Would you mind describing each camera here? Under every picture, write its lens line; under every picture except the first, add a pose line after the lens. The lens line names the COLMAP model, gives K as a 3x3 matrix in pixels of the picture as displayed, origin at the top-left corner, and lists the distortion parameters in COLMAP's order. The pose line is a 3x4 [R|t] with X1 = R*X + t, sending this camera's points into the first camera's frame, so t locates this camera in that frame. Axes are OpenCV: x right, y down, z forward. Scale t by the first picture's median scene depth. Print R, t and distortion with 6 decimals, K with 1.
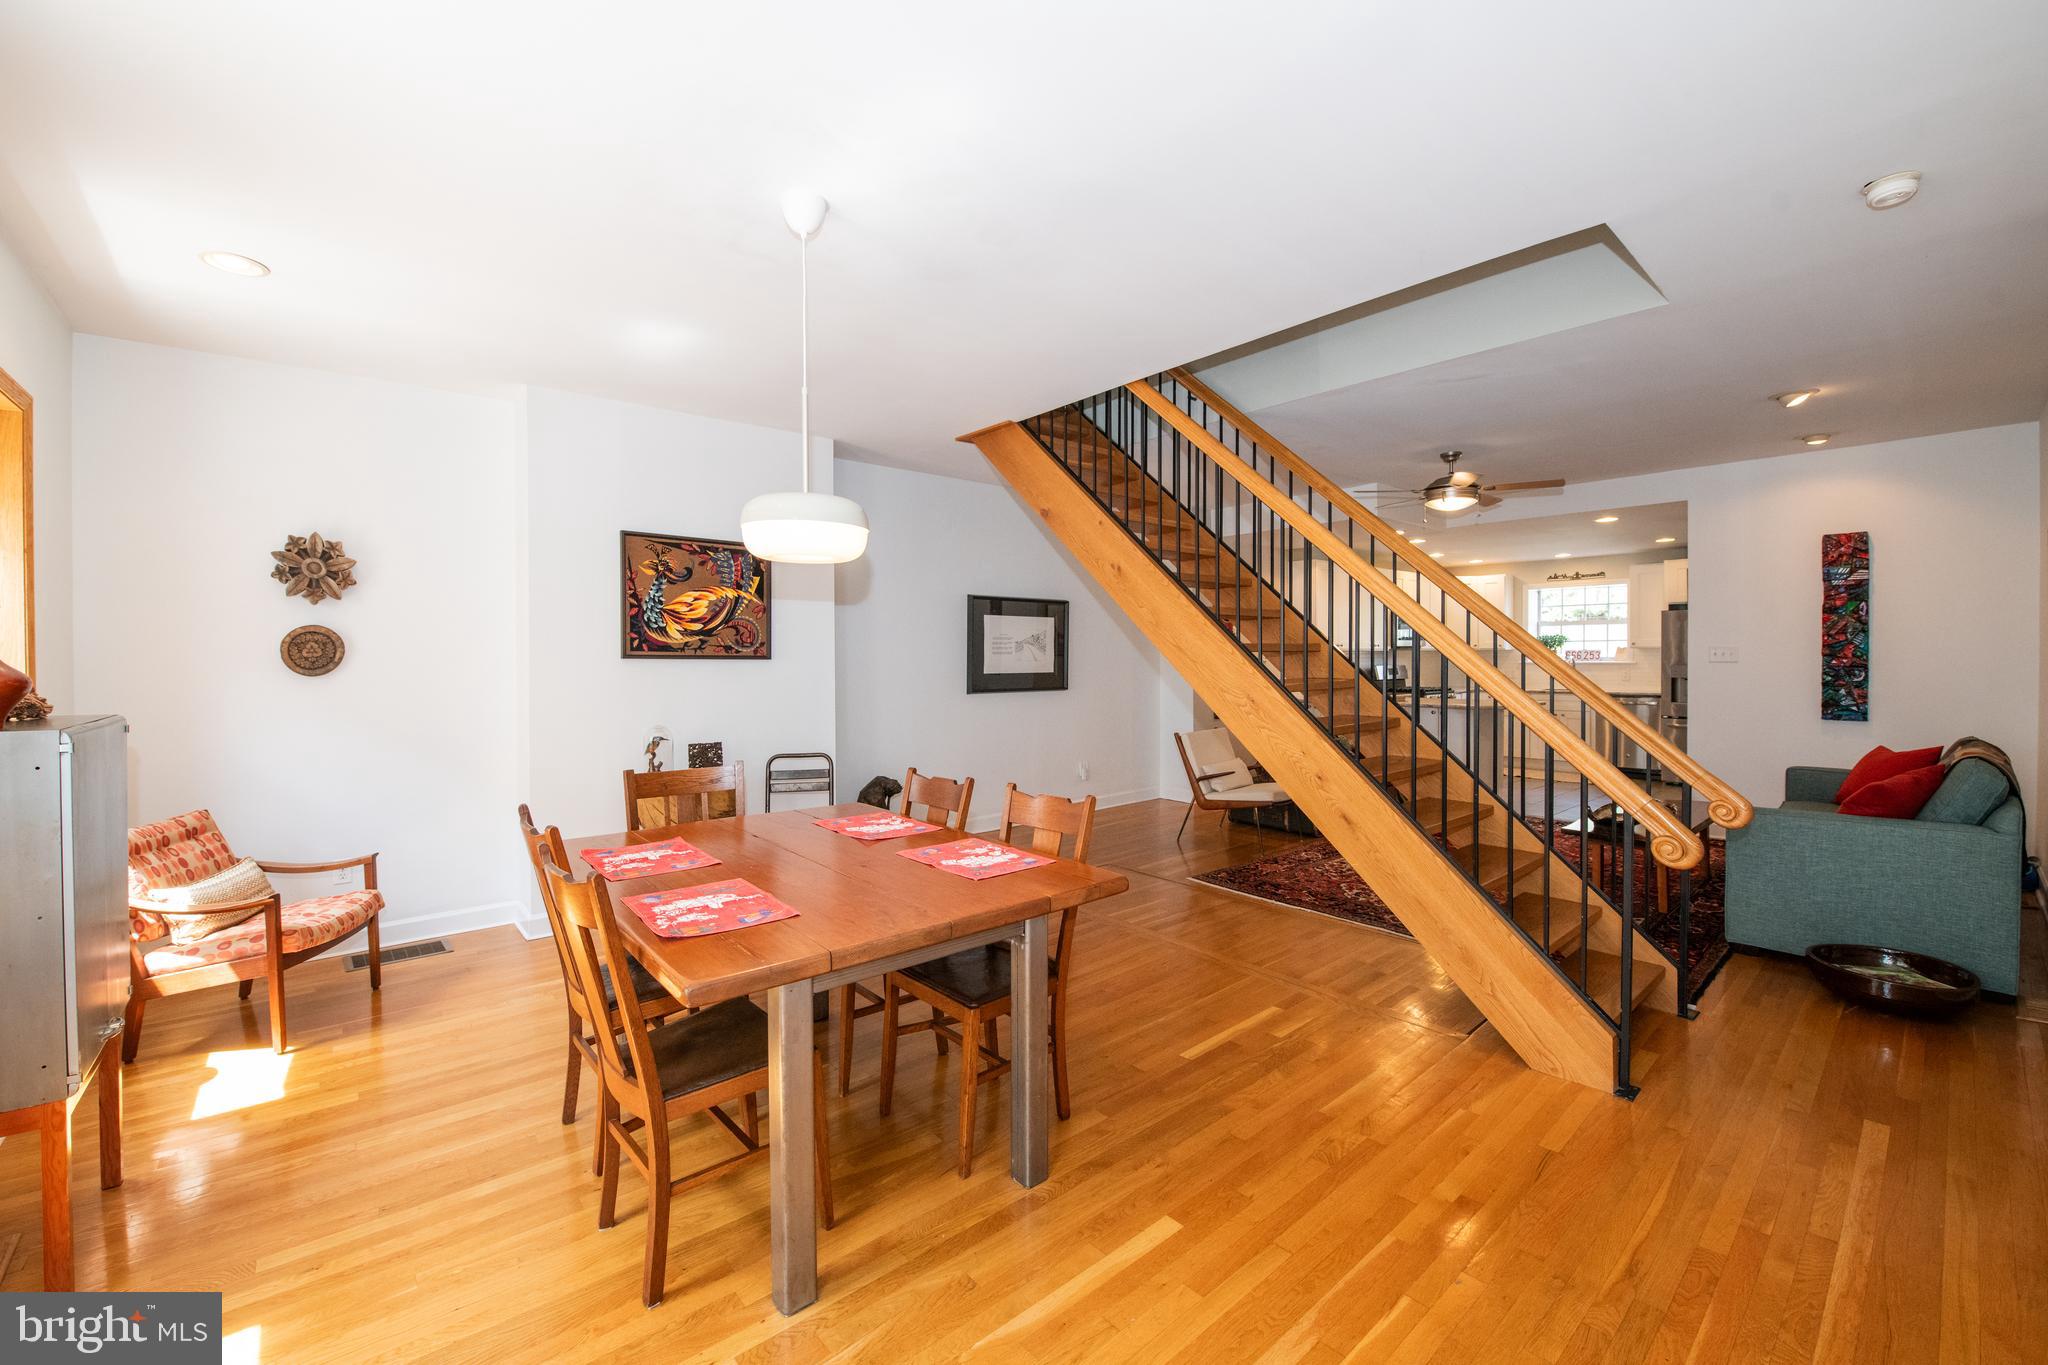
lens RADIAL K [[834.2, 0, 1078.9], [0, 834.2, 669.9], [0, 0, 1]] dist [-0.001369, -0.000524]
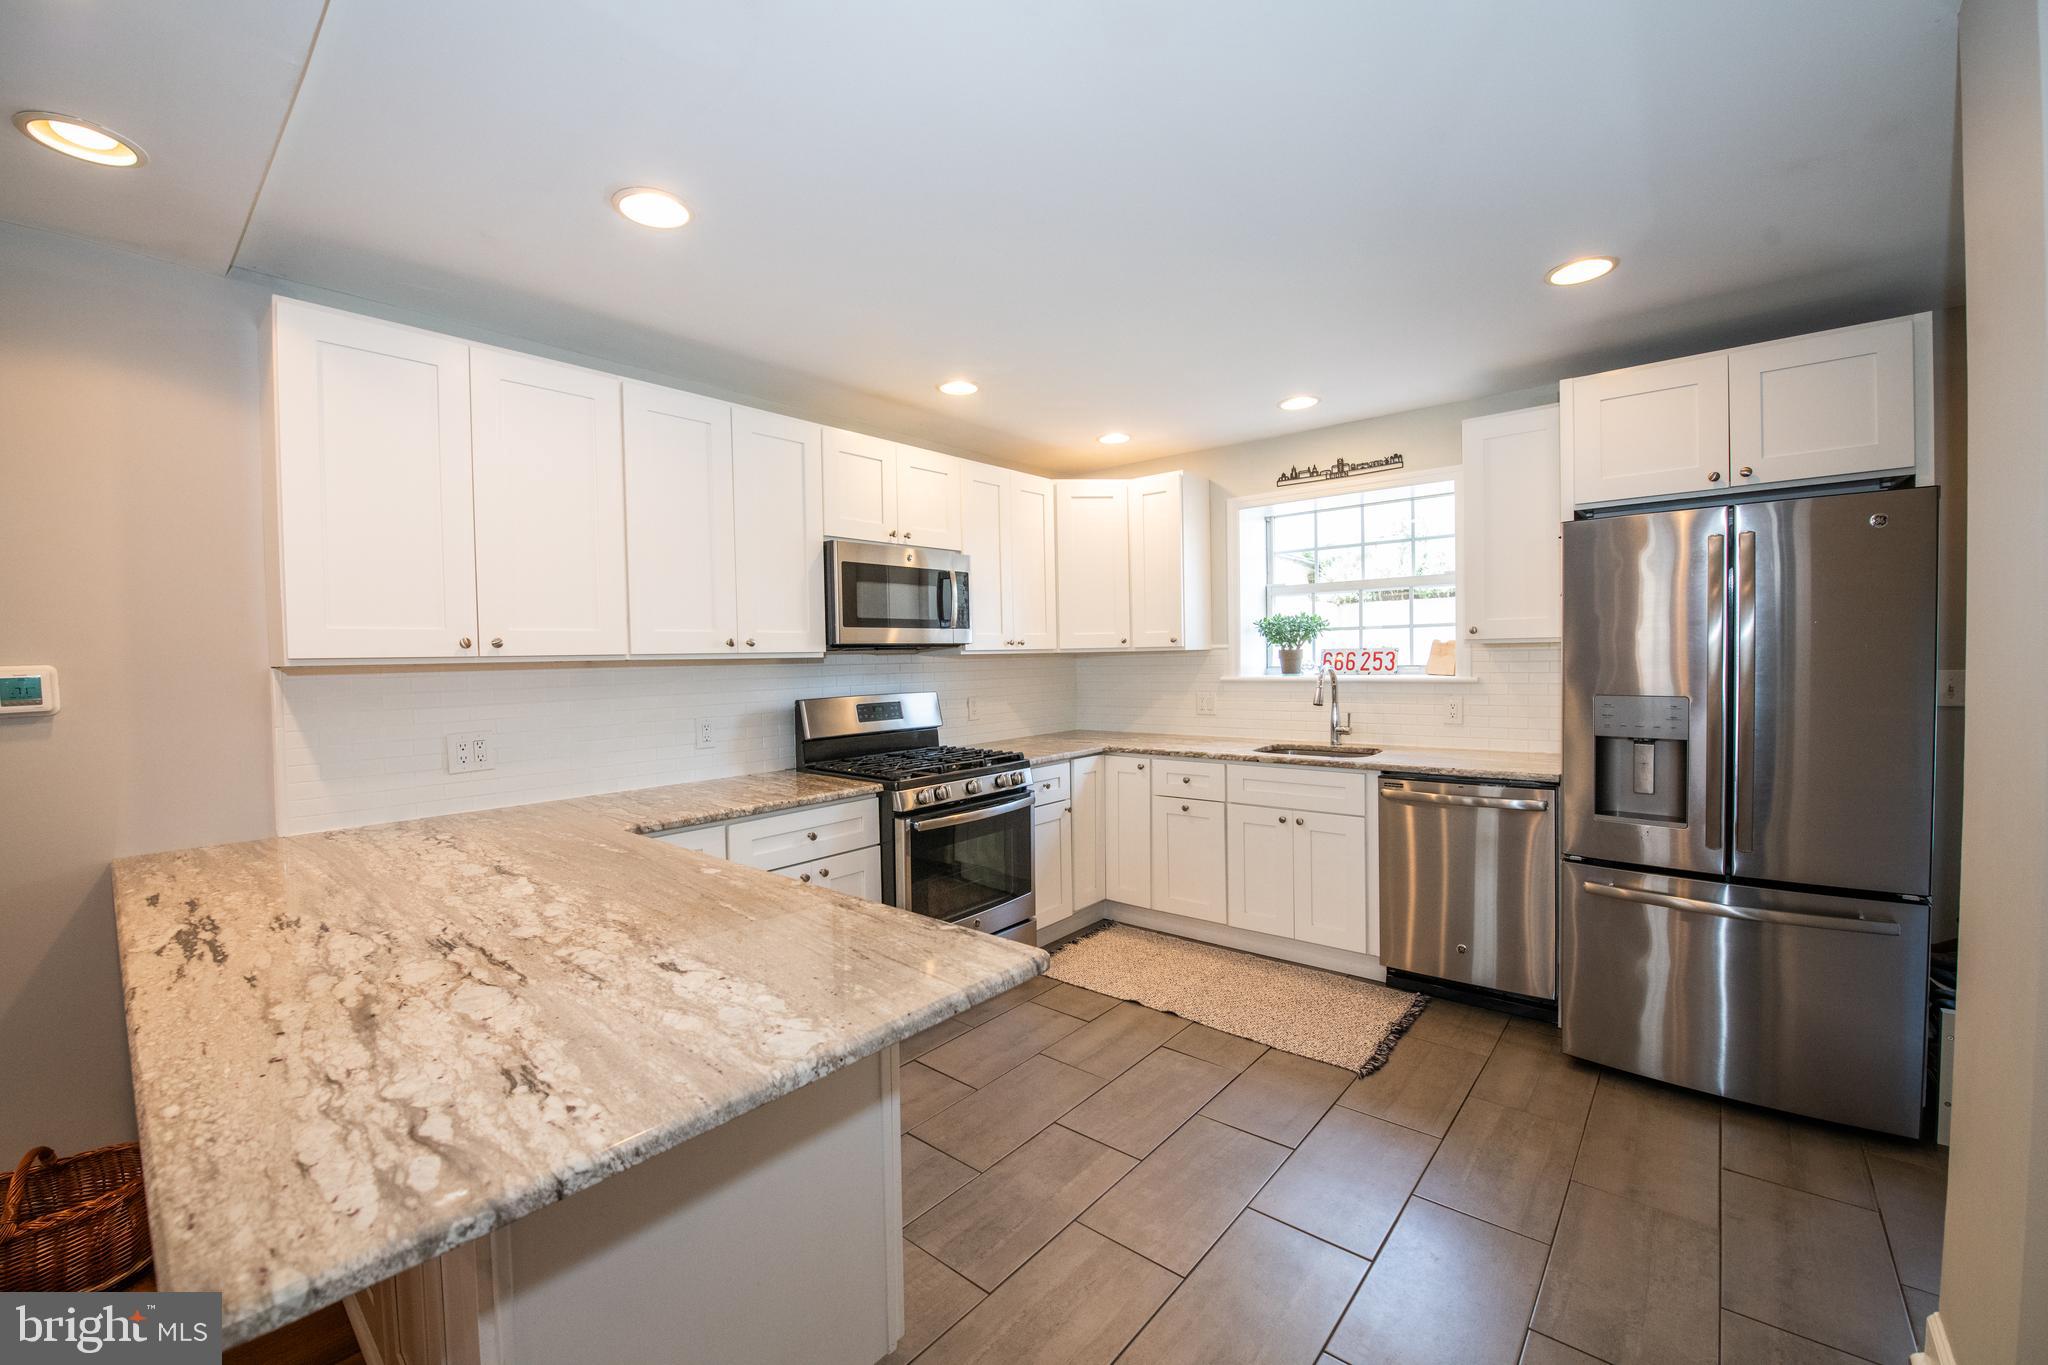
lens RADIAL K [[834.2, 0, 1026.6], [0, 834.2, 679.9], [0, 0, 1]] dist [-0.001369, -0.000524]
pose [[0.993175, -0.014691, 0.115704, 0.720223], [0.013551, 0.999852, 0.010627, -0.027602], [-0.115843, -0.008987, 0.993227, 1.110637]]
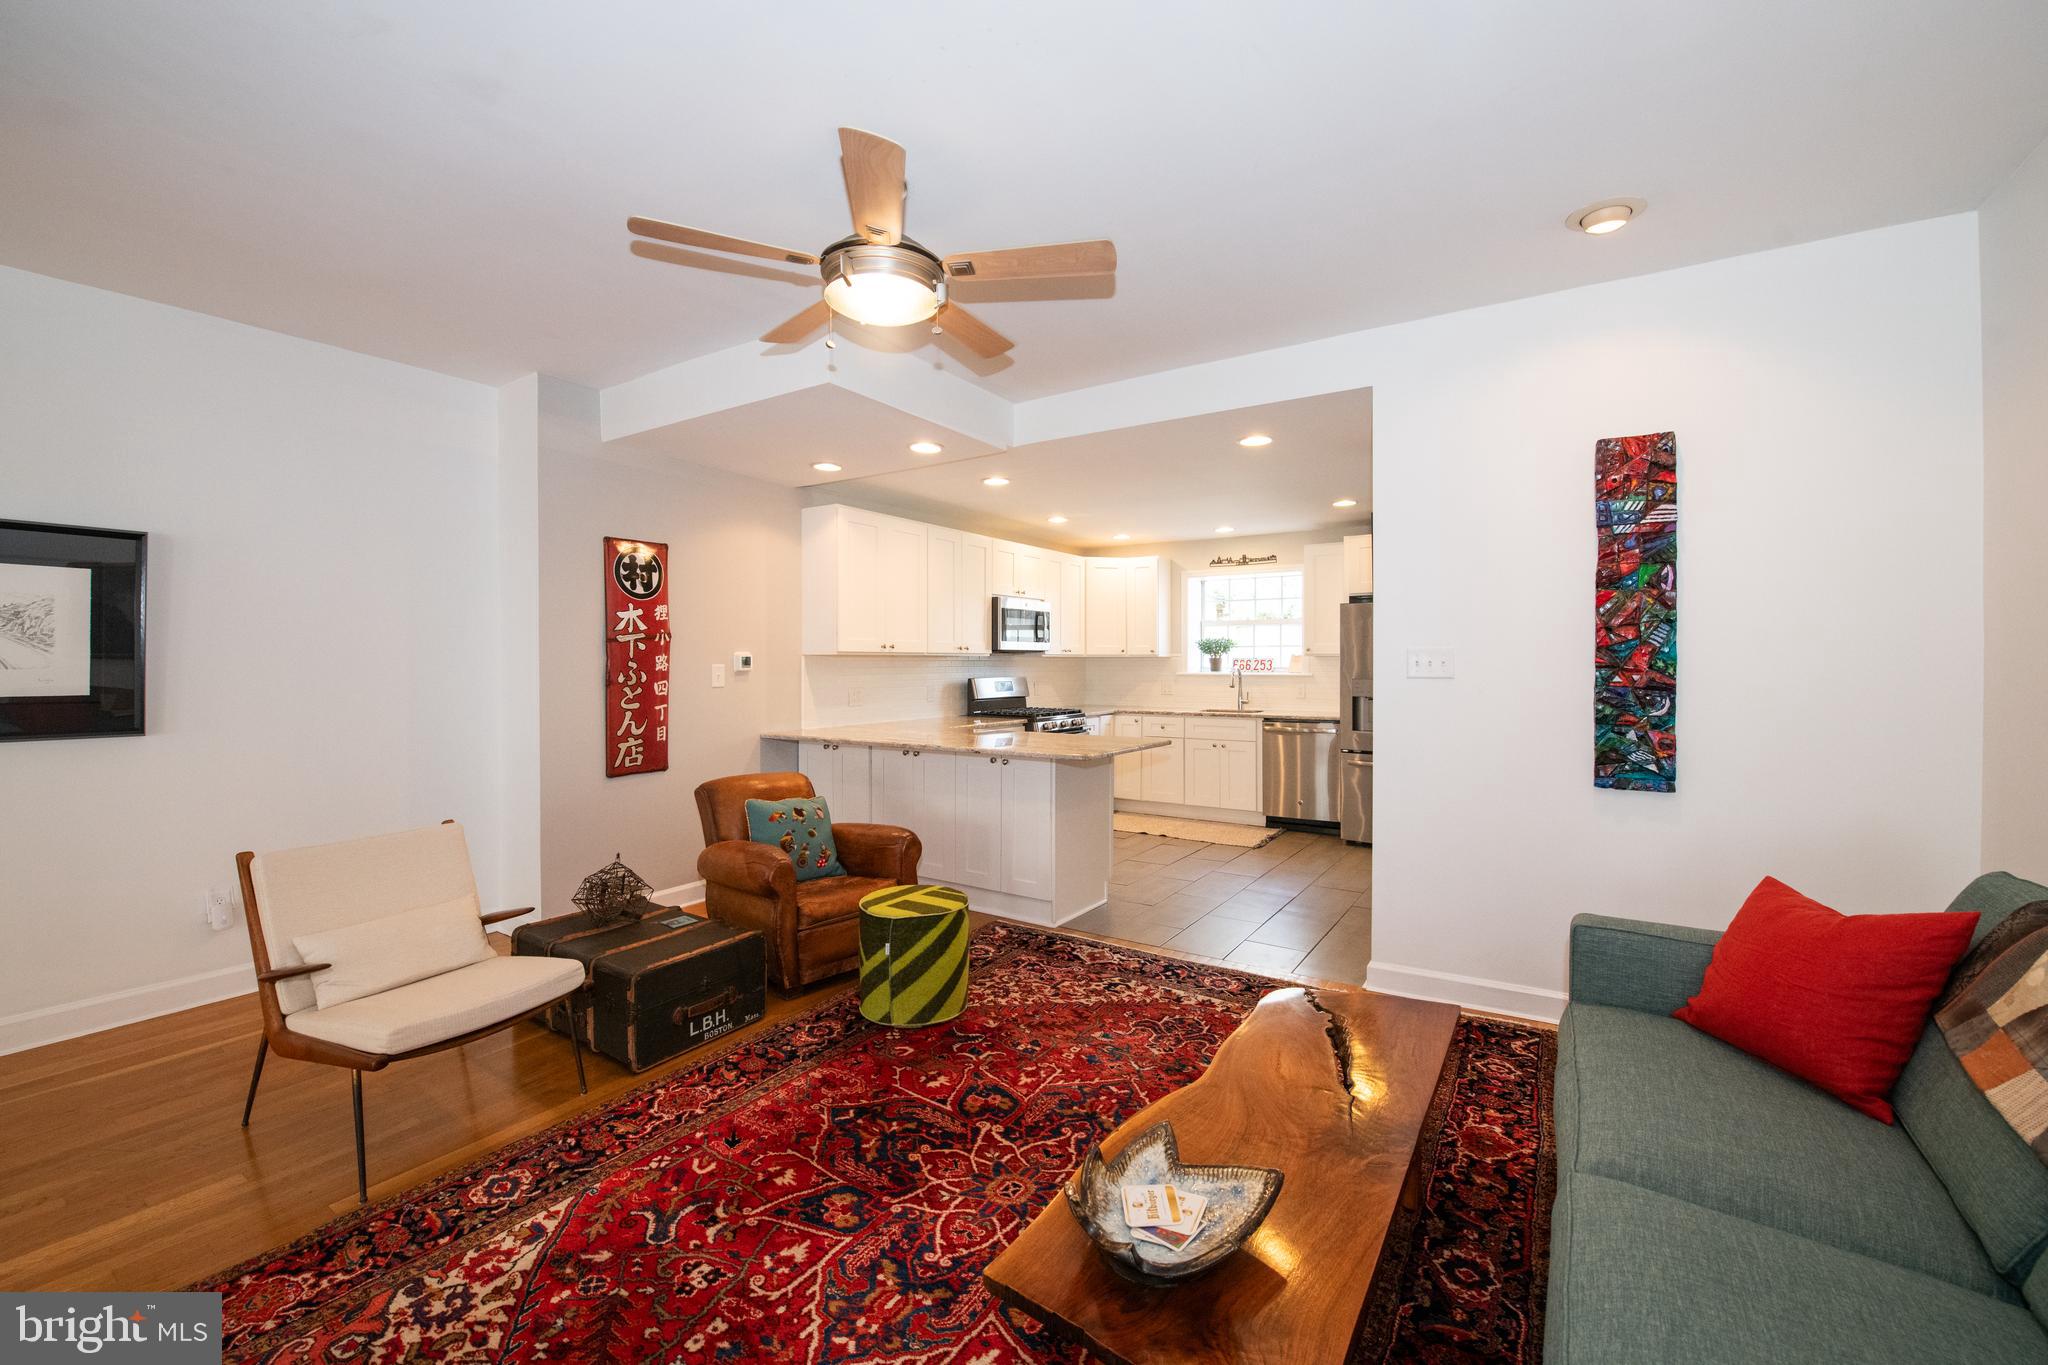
lens RADIAL K [[834.2, 0, 1030.0], [0, 834.2, 669.5], [0, 0, 1]] dist [-0.001369, -0.000524]
pose [[0.970357, 0.005102, 0.241624, 0.411773], [-0.002716, 0.999944, -0.010208, -0.009075], [-0.241663, 0.009249, 0.970316, 0.569044]]
